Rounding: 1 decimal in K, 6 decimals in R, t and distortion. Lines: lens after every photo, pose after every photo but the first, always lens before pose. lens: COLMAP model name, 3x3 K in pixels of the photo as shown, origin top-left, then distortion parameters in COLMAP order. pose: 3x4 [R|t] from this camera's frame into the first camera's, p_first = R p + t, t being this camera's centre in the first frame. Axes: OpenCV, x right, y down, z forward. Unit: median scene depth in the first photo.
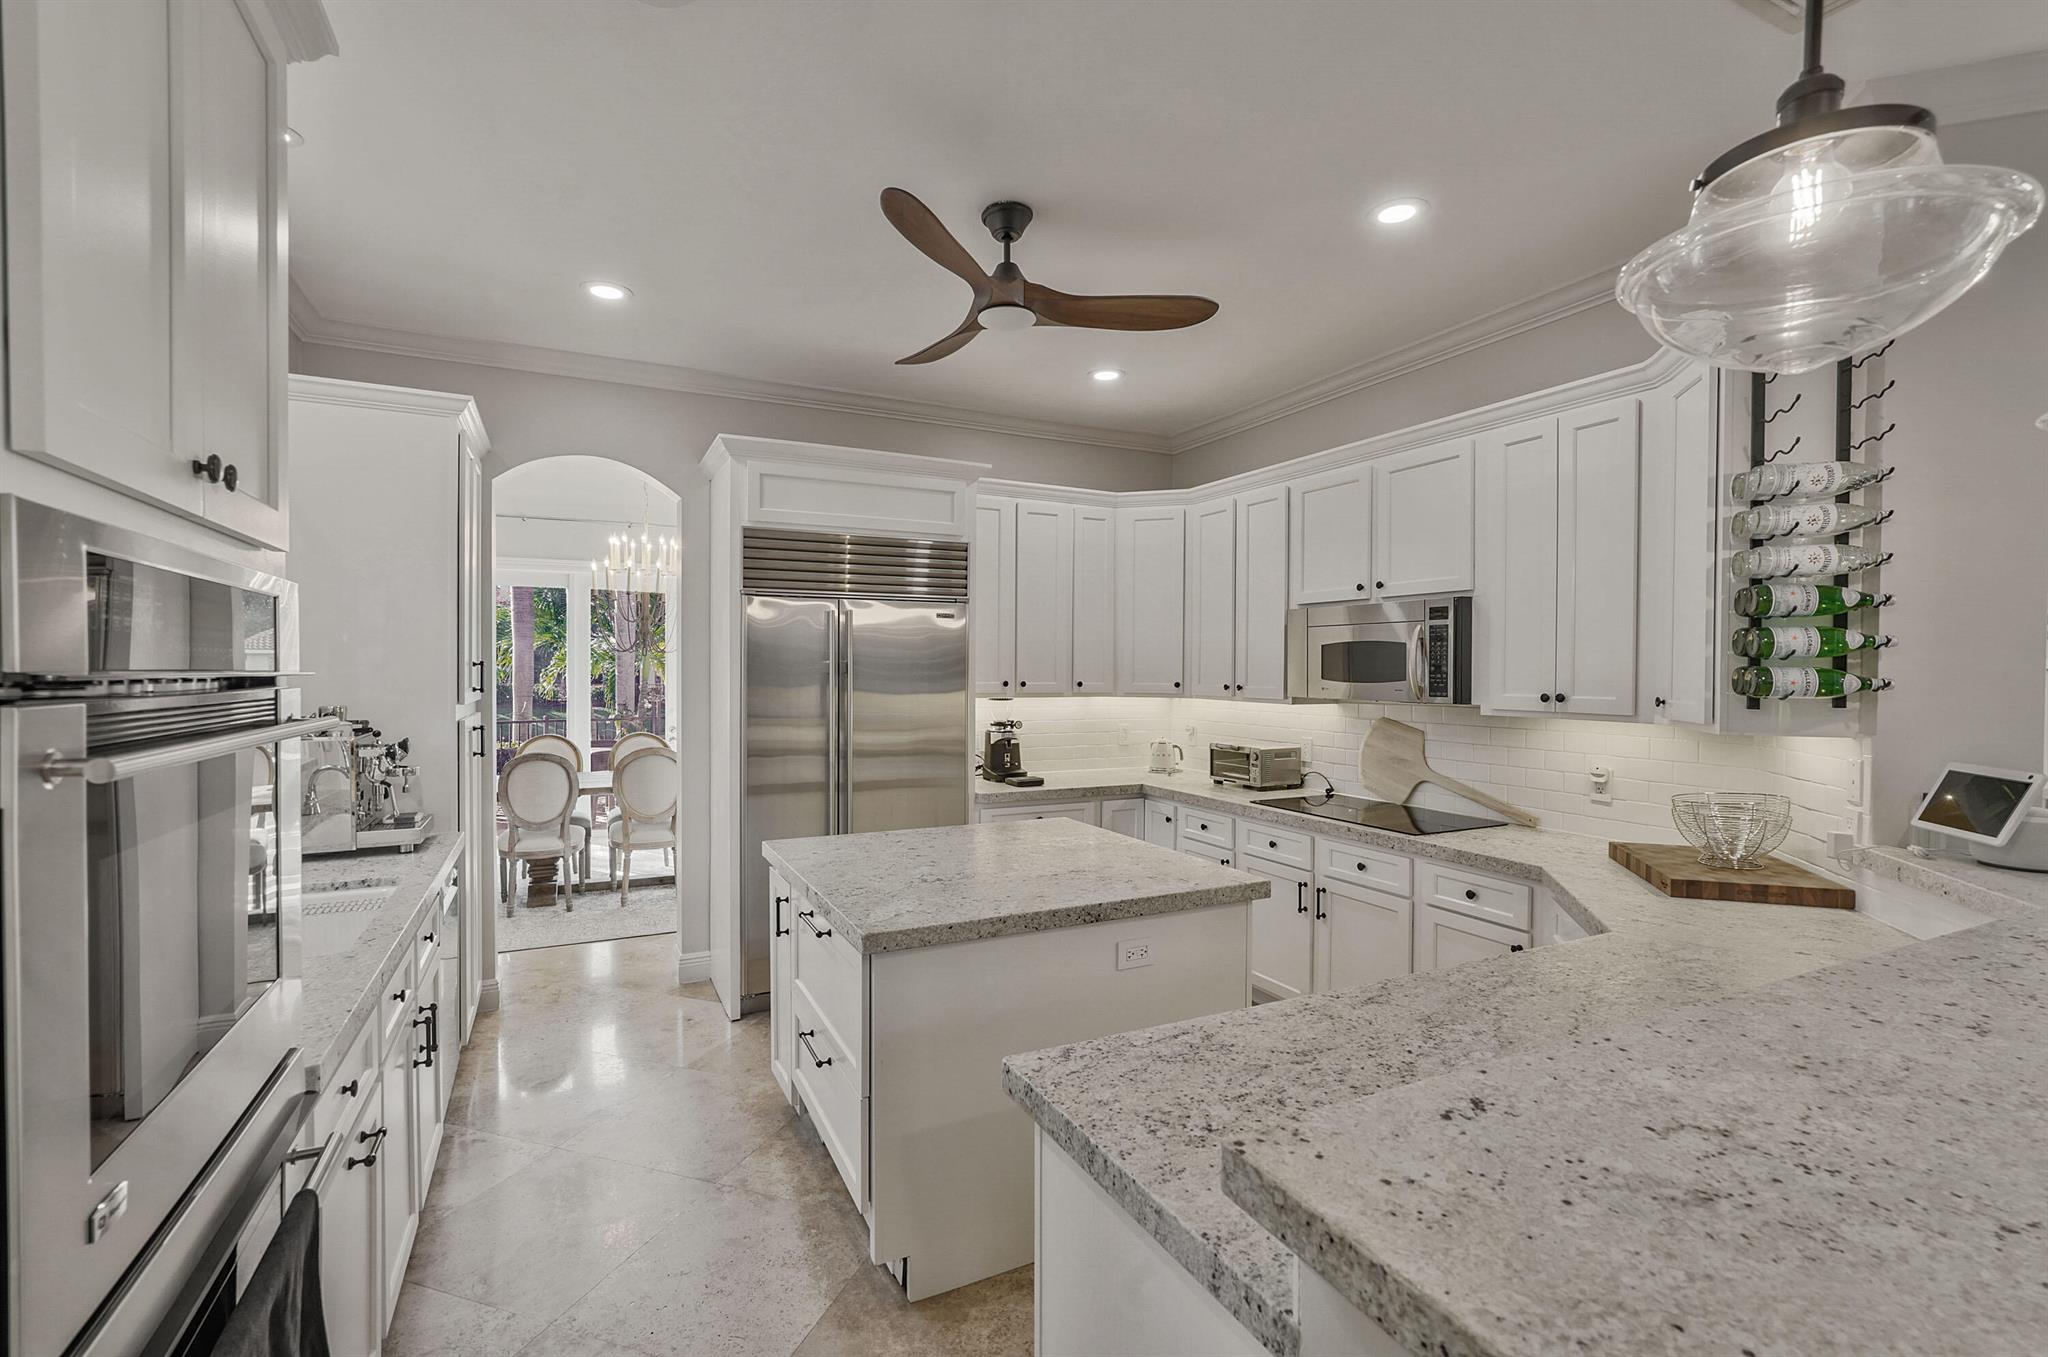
lens RADIAL K [[923.4, 0, 1022.2], [0, 923.4, 669.2], [0, 0, 1]] dist [-0.005284, -0.000046]
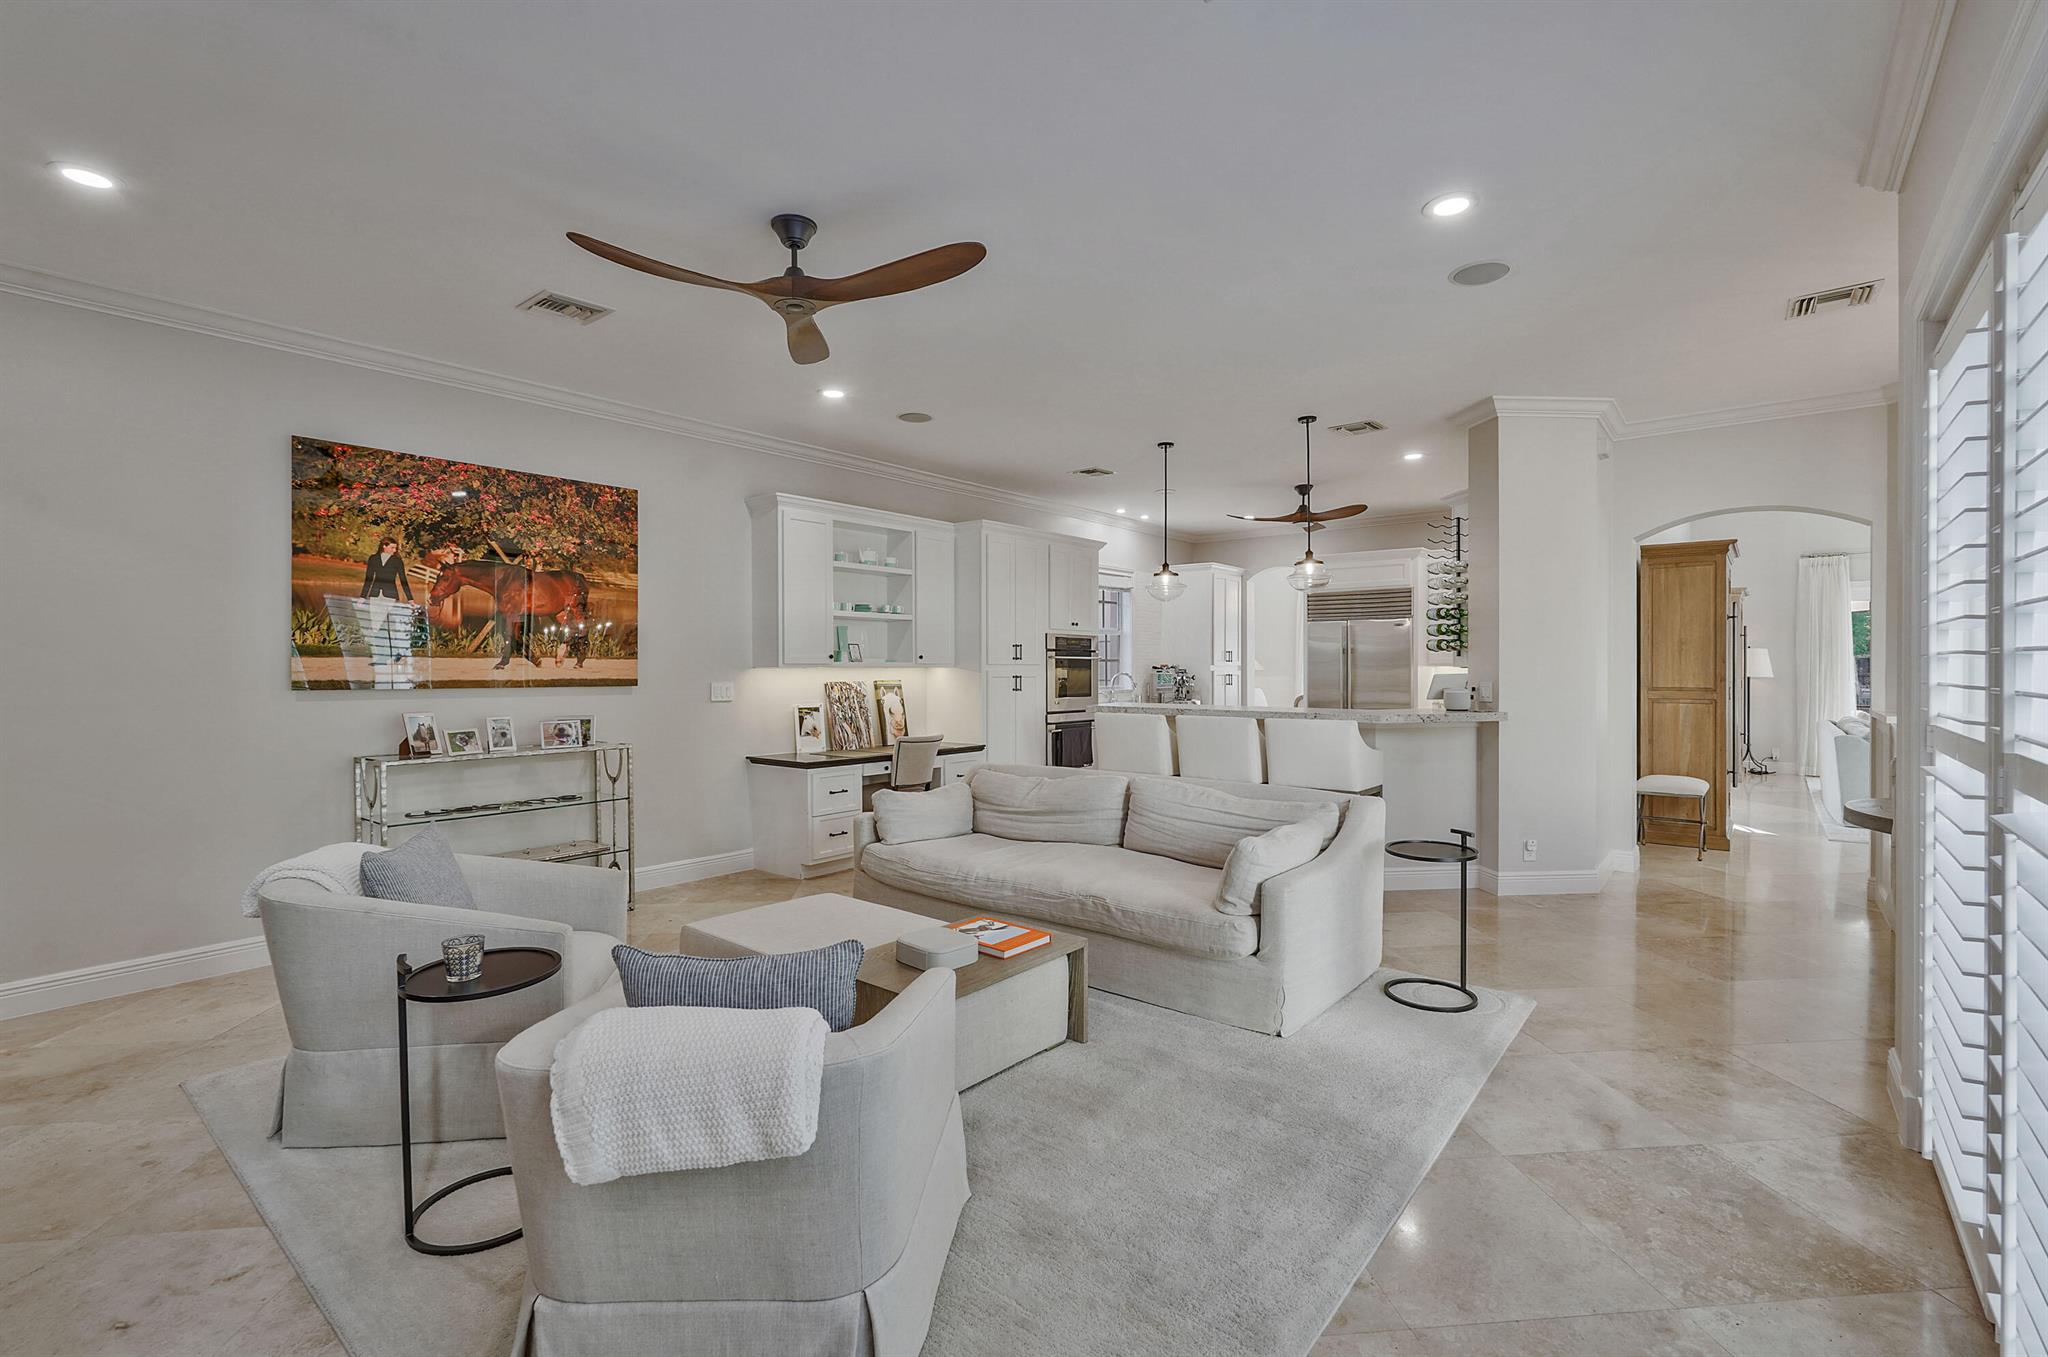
lens RADIAL K [[923.4, 0, 1022.2], [0, 923.4, 669.2], [0, 0, 1]] dist [-0.005284, -0.000046]
pose [[0.417654, -0.001942, -0.908604, 1.732419], [-0.001858, 0.999994, -0.002992, 0.058401], [0.908604, 0.002937, 0.417648, -0.767265]]
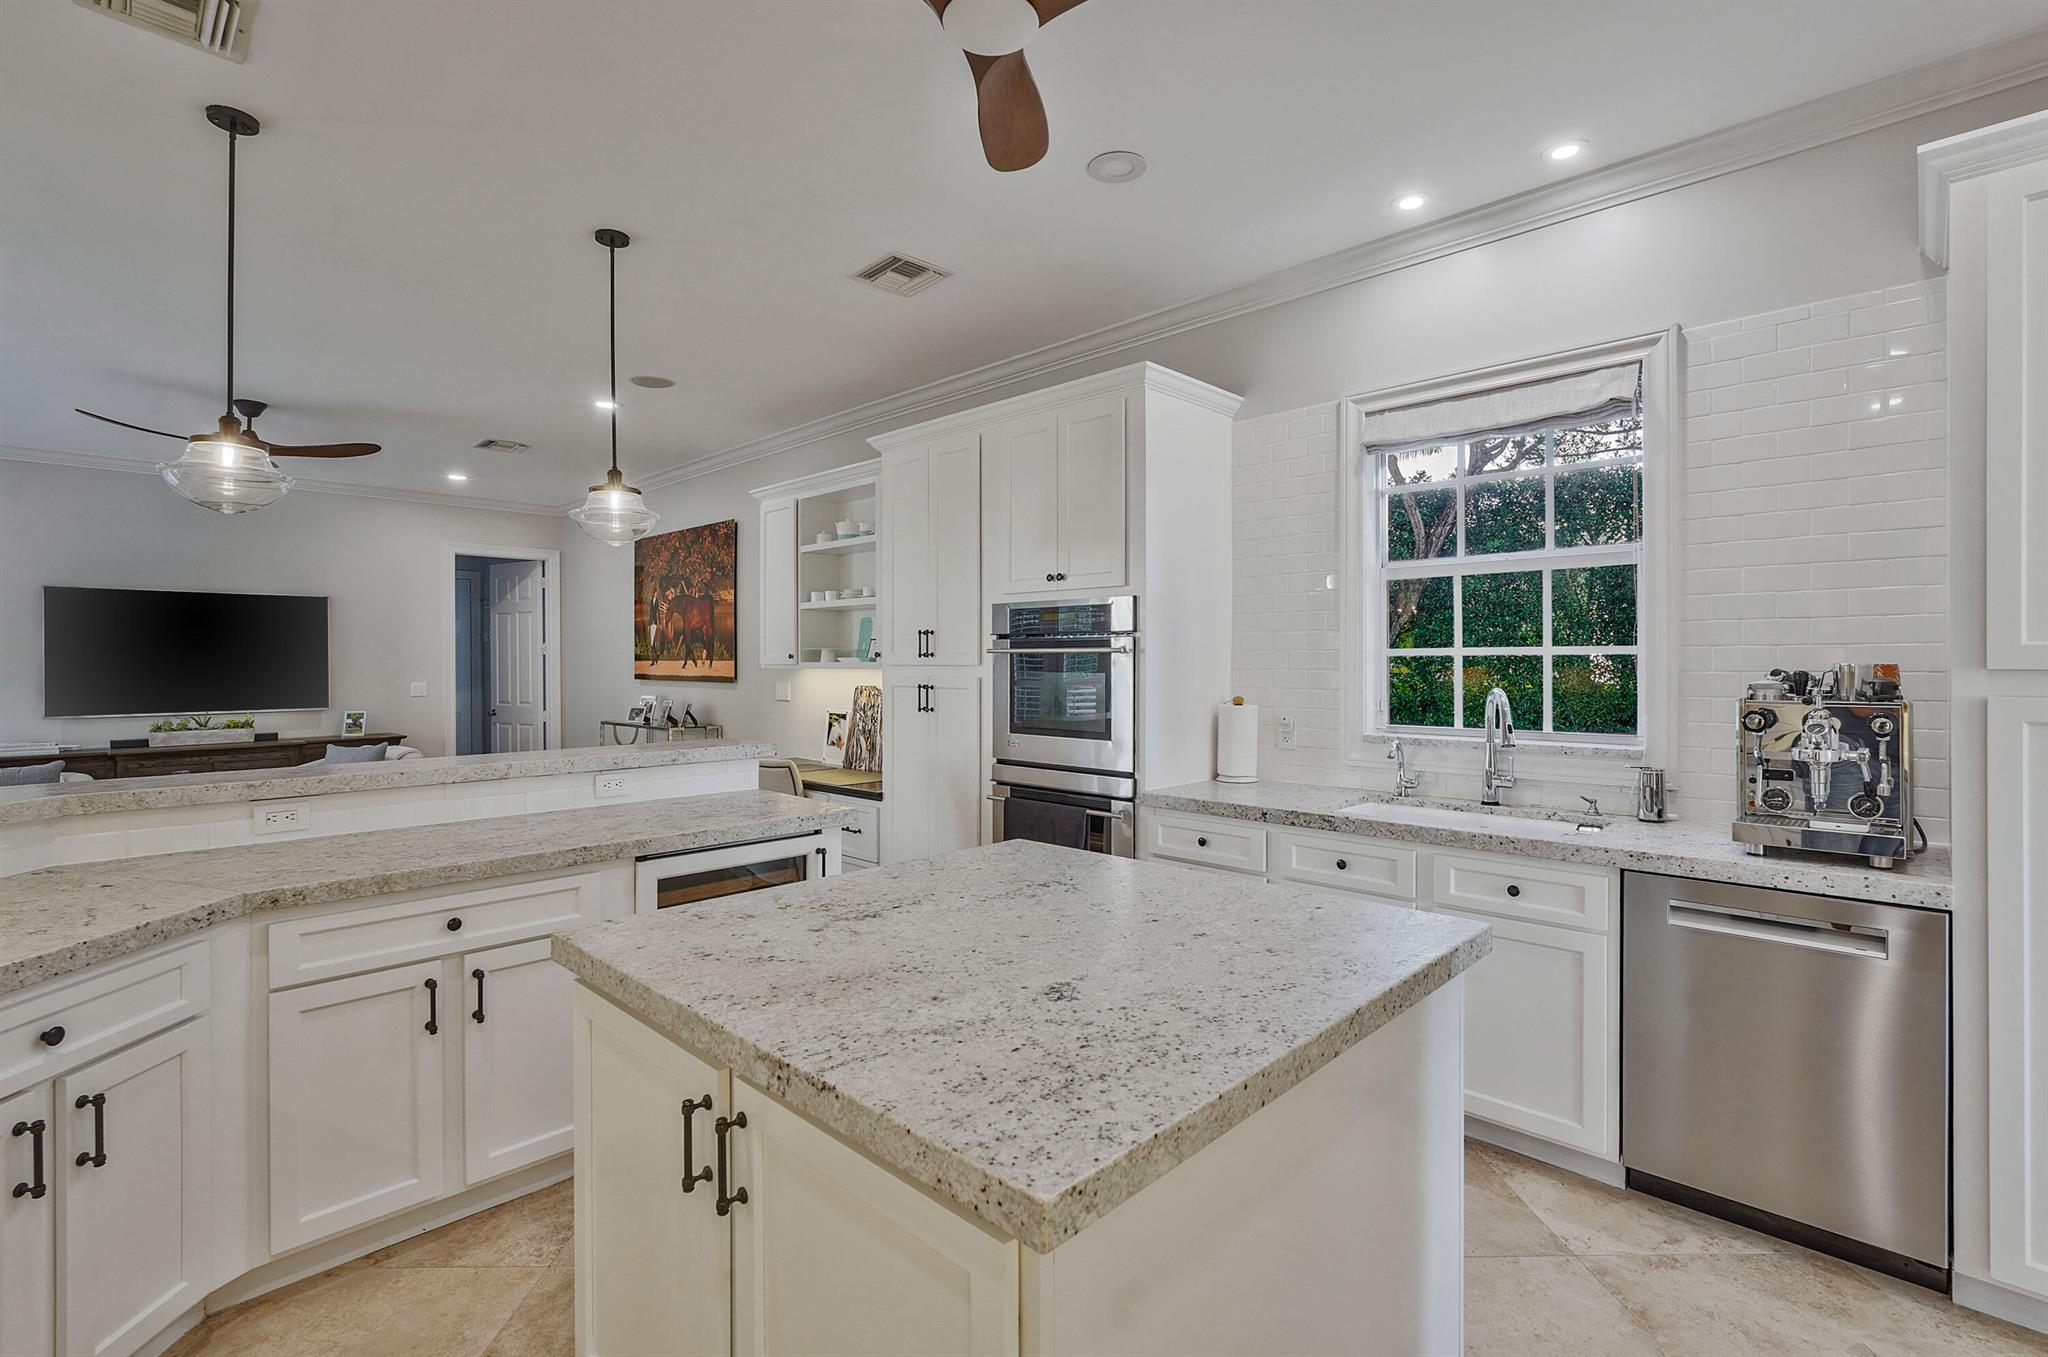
lens RADIAL K [[923.4, 0, 1022.2], [0, 923.4, 669.2], [0, 0, 1]] dist [-0.005284, -0.000046]
pose [[-0.941502, 0.002058, -0.337002, 0.127103], [-0.002031, 0.999929, 0.011780, 0.032471], [0.337002, 0.011775, -0.941430, 1.242460]]
